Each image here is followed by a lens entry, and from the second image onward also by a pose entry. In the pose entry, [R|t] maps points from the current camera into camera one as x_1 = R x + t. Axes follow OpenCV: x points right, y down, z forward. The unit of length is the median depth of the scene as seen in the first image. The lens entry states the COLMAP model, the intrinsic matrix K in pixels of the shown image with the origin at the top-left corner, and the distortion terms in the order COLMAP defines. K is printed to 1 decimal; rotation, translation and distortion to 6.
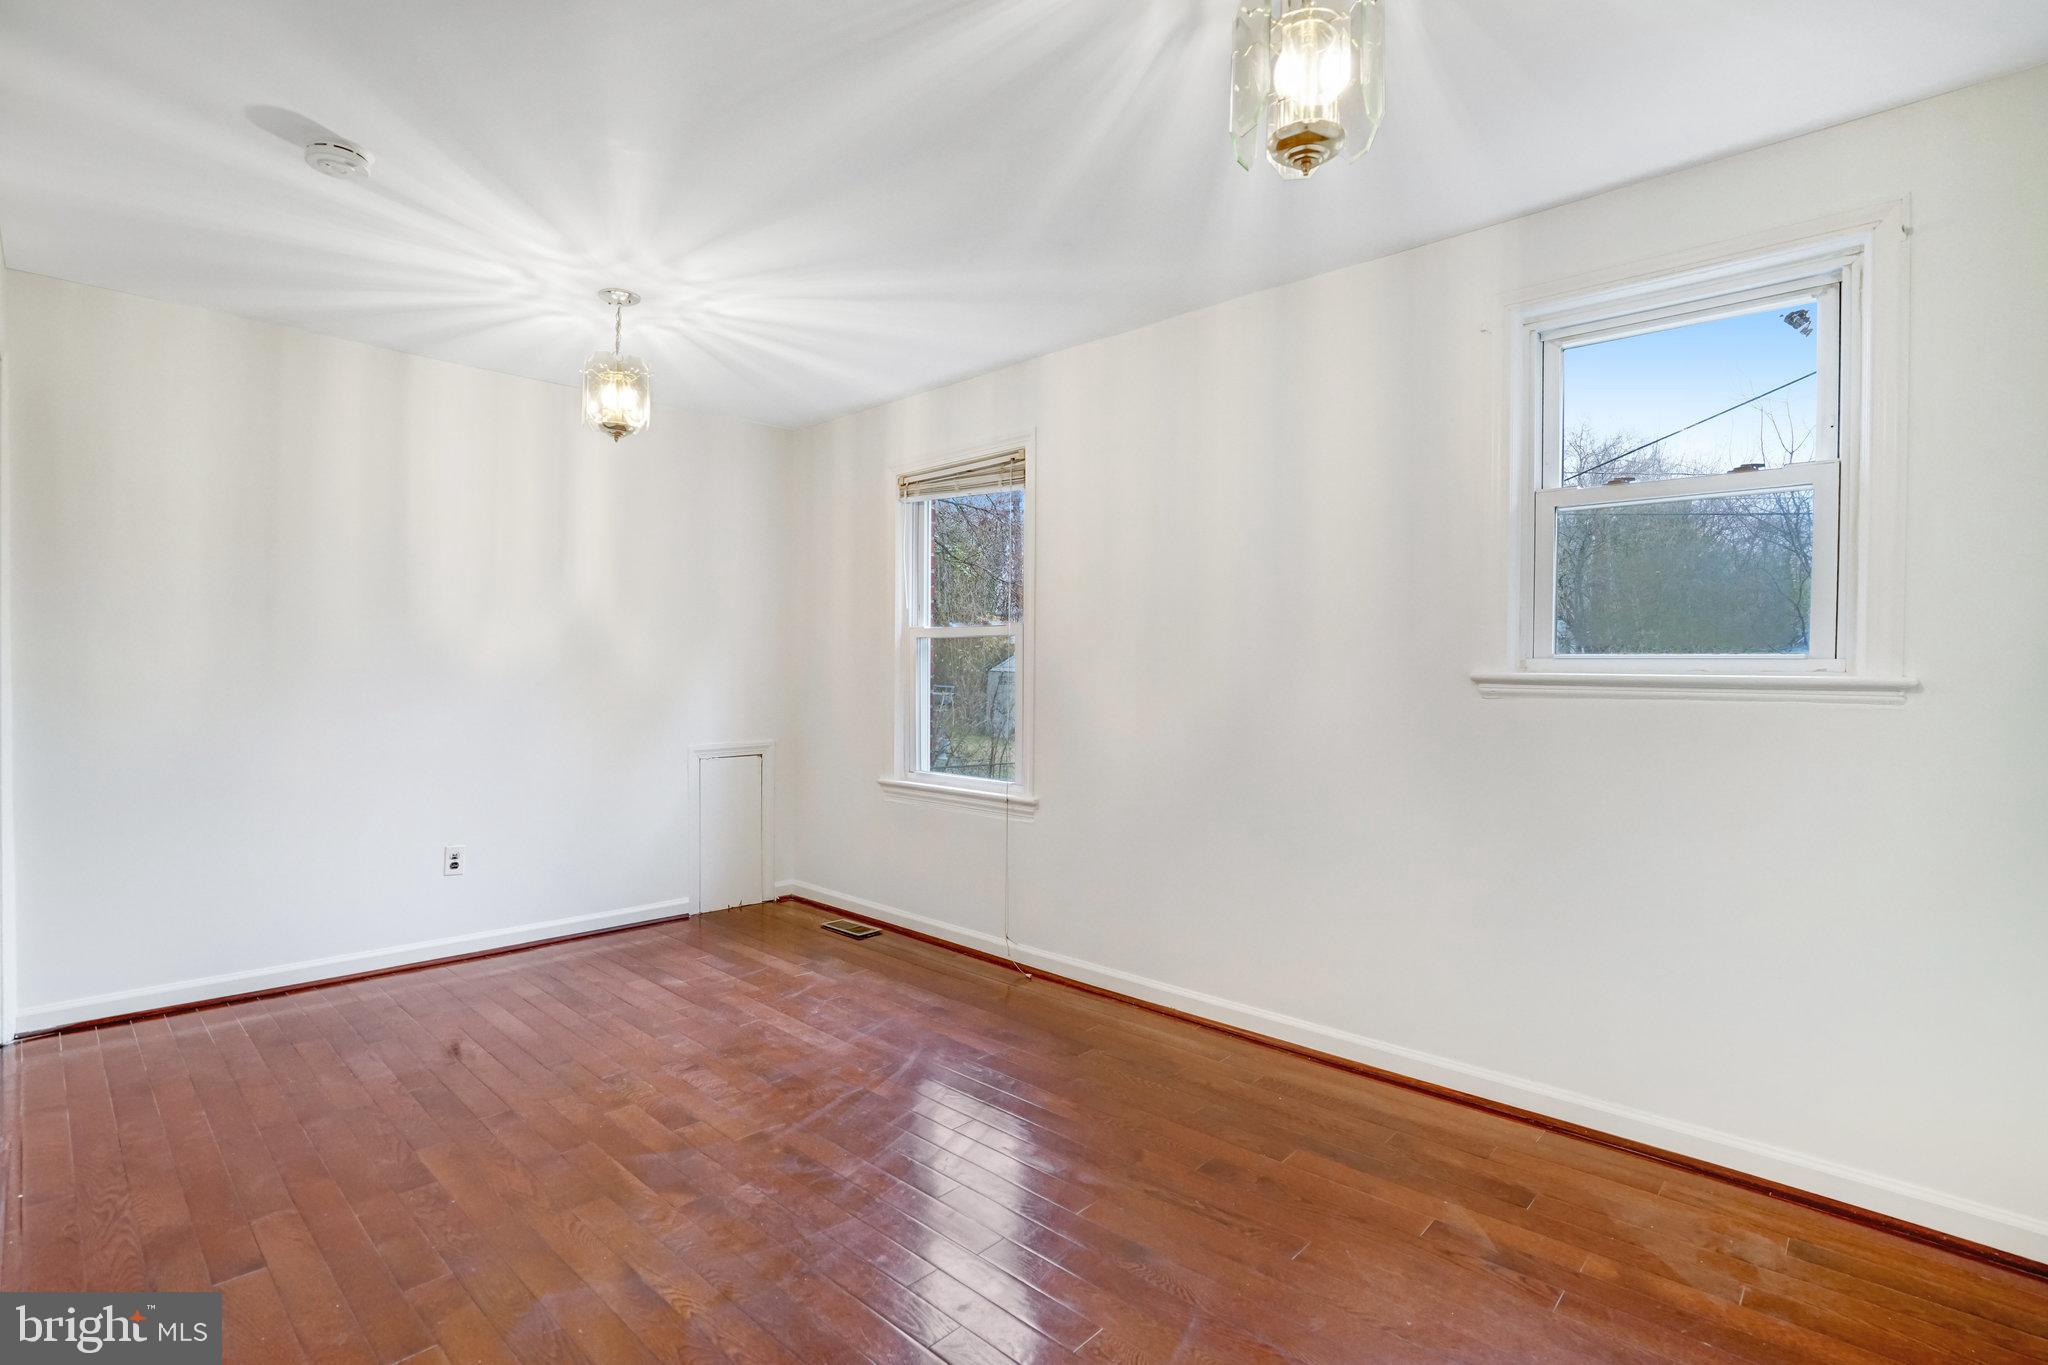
lens RADIAL K [[998.1, 0, 1021.4], [0, 998.1, 671.4], [0, 0, 1]] dist [-0.065925, 0.022489]
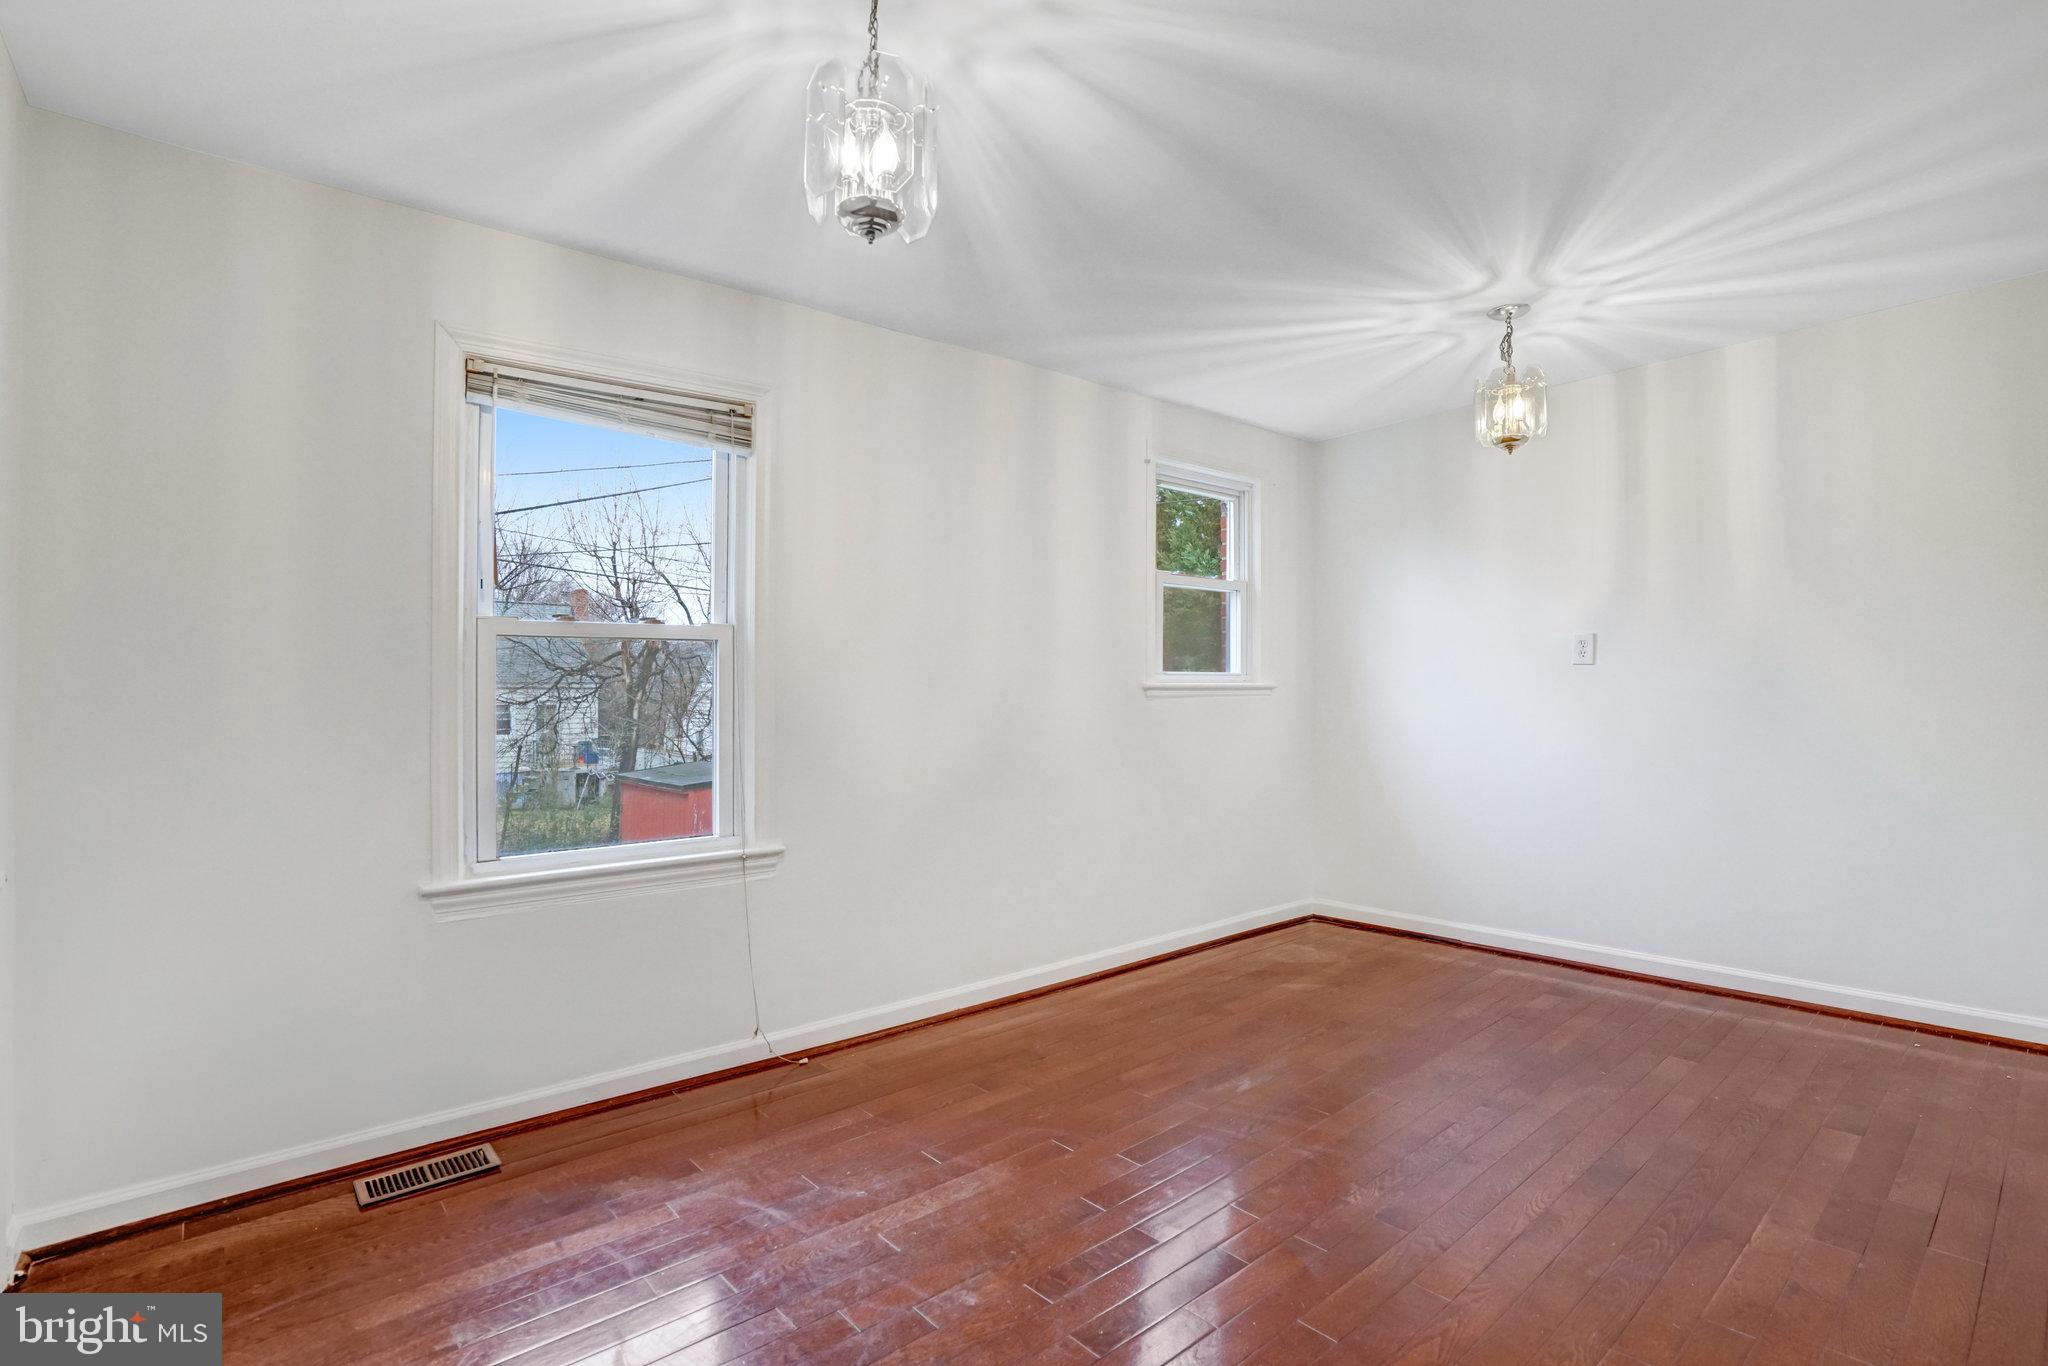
lens RADIAL K [[990.8, 0, 1029.9], [0, 990.8, 681.8], [0, 0, 1]] dist [-0.056252, 0.021687]
pose [[0.078671, 0.000133, 0.996901, -0.897836], [0.011847, 0.999929, -0.001068, -0.001395], [-0.996830, 0.011895, 0.078664, 0.863595]]
